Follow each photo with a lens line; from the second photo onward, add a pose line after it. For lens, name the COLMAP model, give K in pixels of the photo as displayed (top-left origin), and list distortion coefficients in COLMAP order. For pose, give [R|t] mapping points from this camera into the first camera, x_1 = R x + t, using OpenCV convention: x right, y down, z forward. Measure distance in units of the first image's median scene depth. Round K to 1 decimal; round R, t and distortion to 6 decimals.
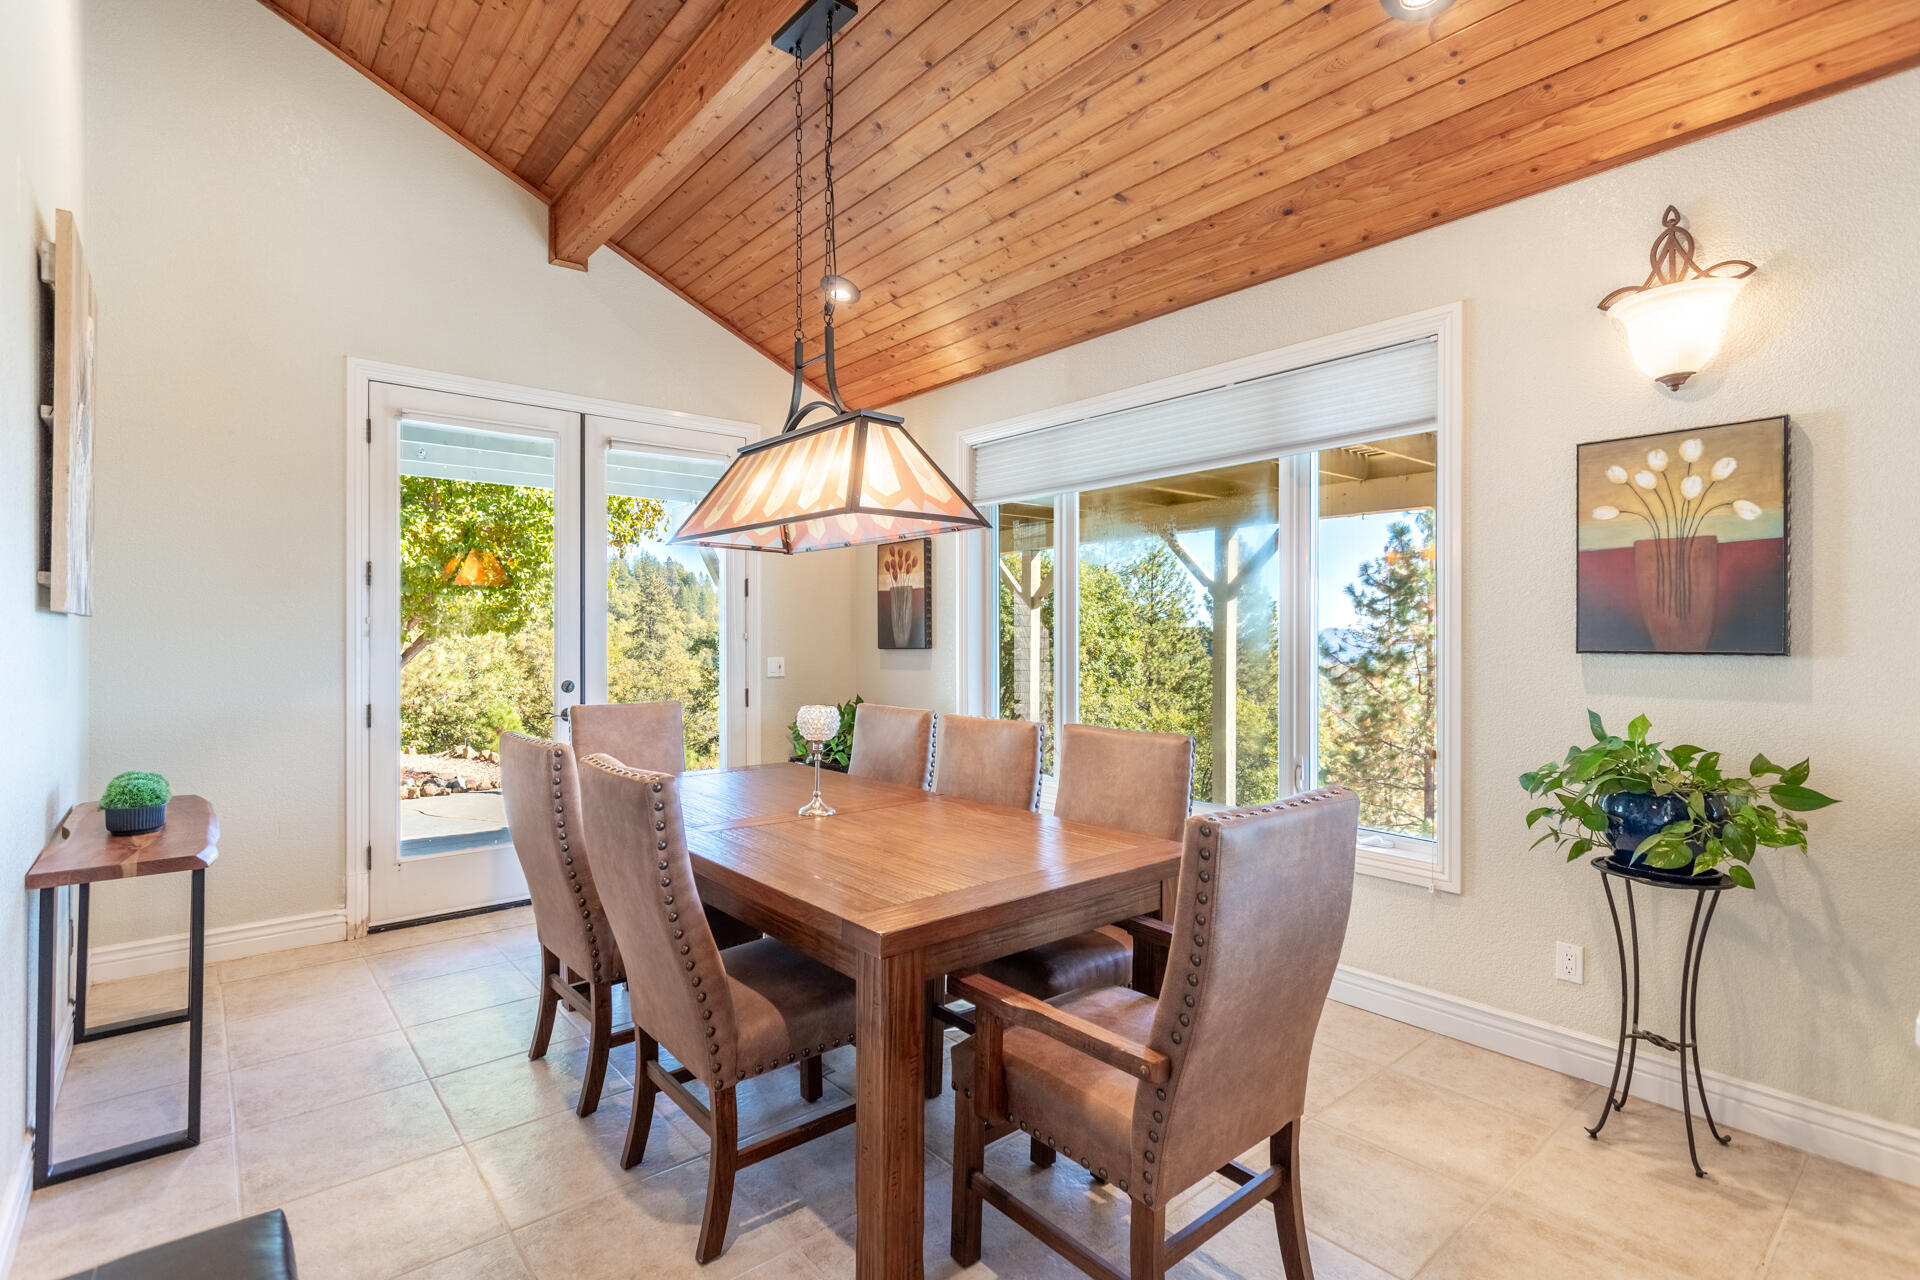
lens RADIAL K [[905.3, 0, 957.2], [0, 905.3, 638.1], [0, 0, 1]] dist [0.003557, 0.000760]
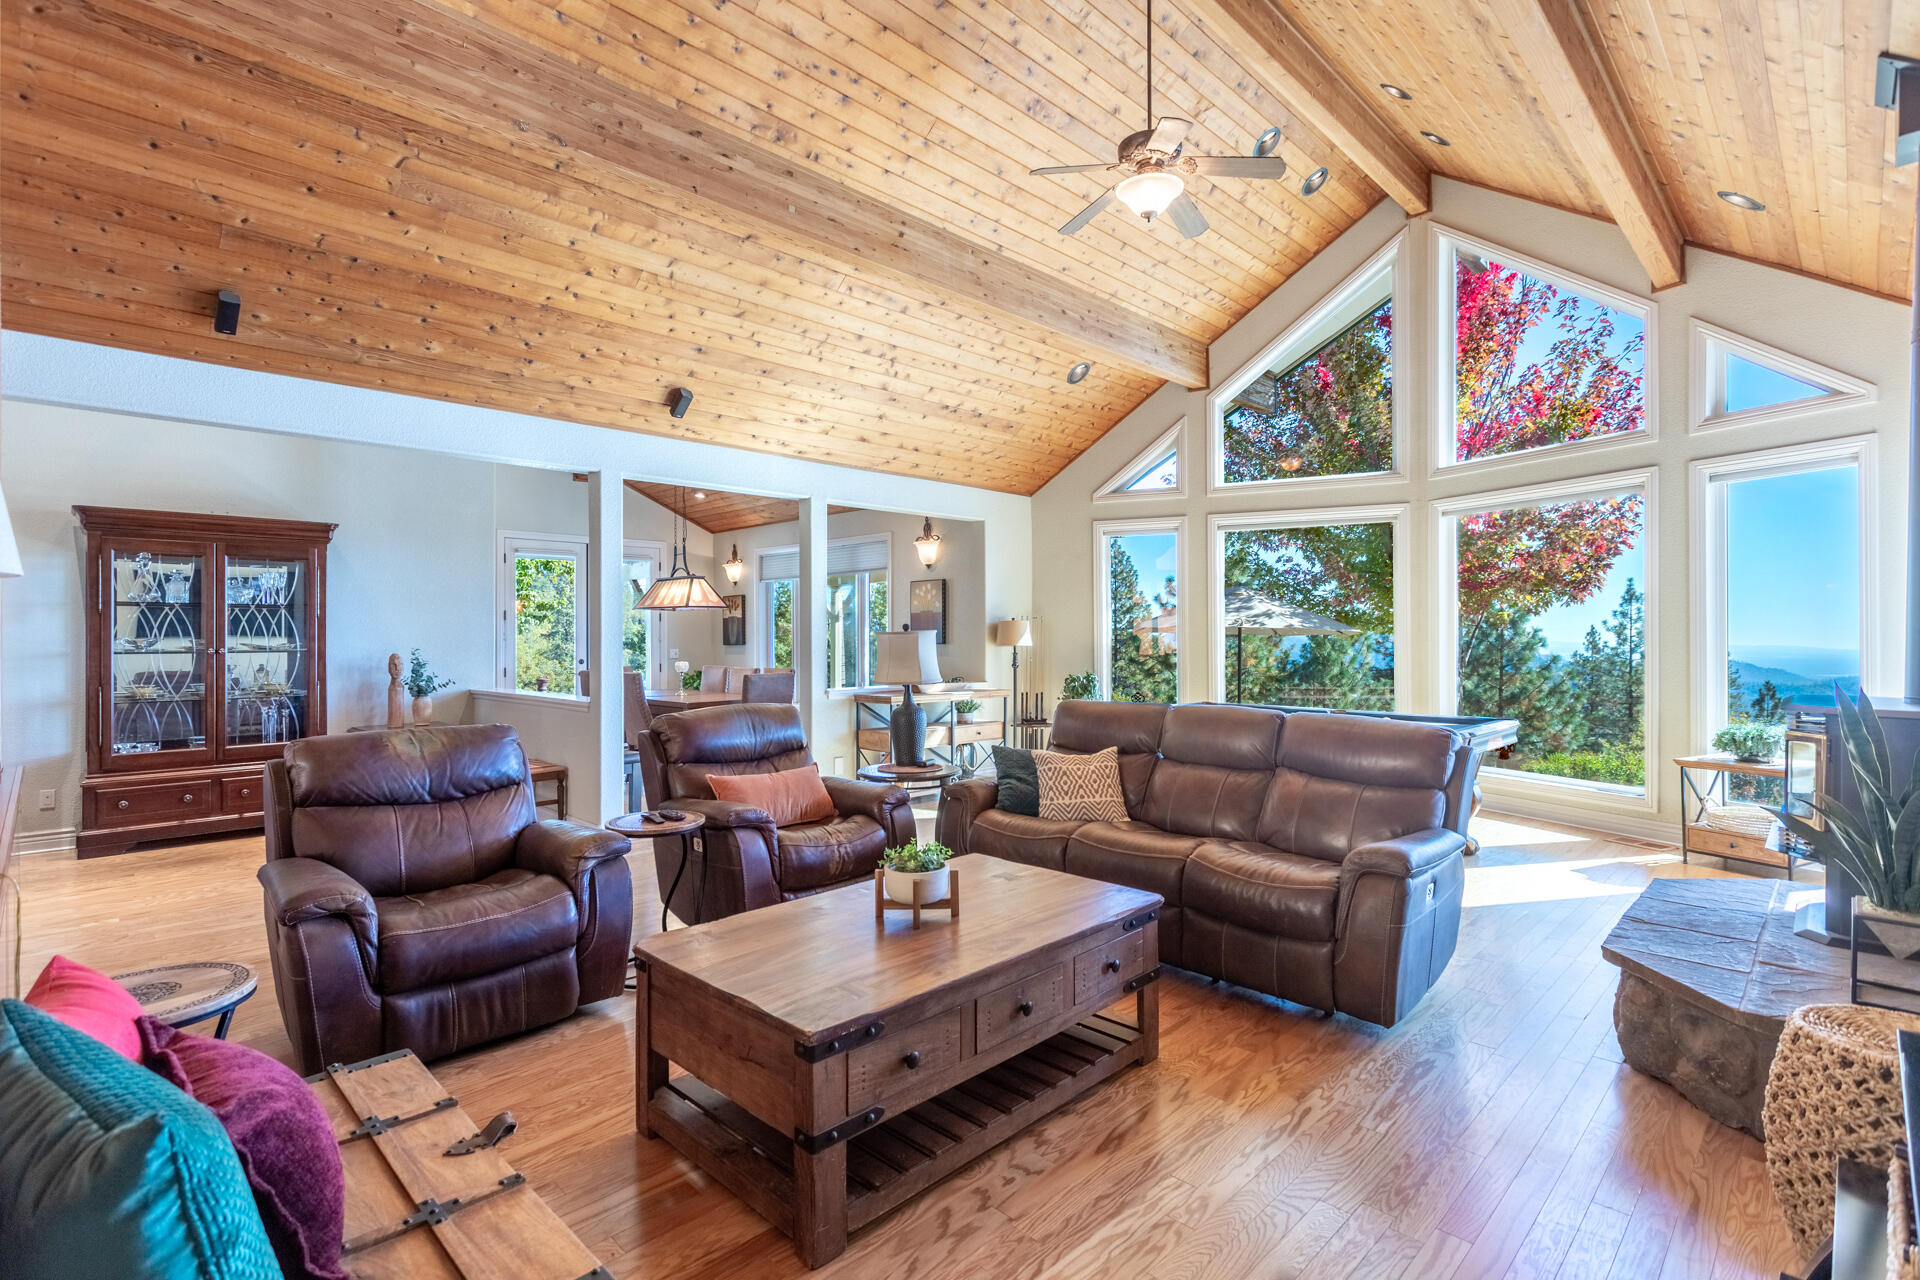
lens RADIAL K [[905.3, 0, 957.2], [0, 905.3, 638.1], [0, 0, 1]] dist [0.003557, 0.000760]
pose [[0.996439, -0.005553, 0.084129, 0.300003], [0.005564, 0.999985, 0.000106, -0.001754], [-0.084128, 0.000363, 0.996455, -1.247886]]
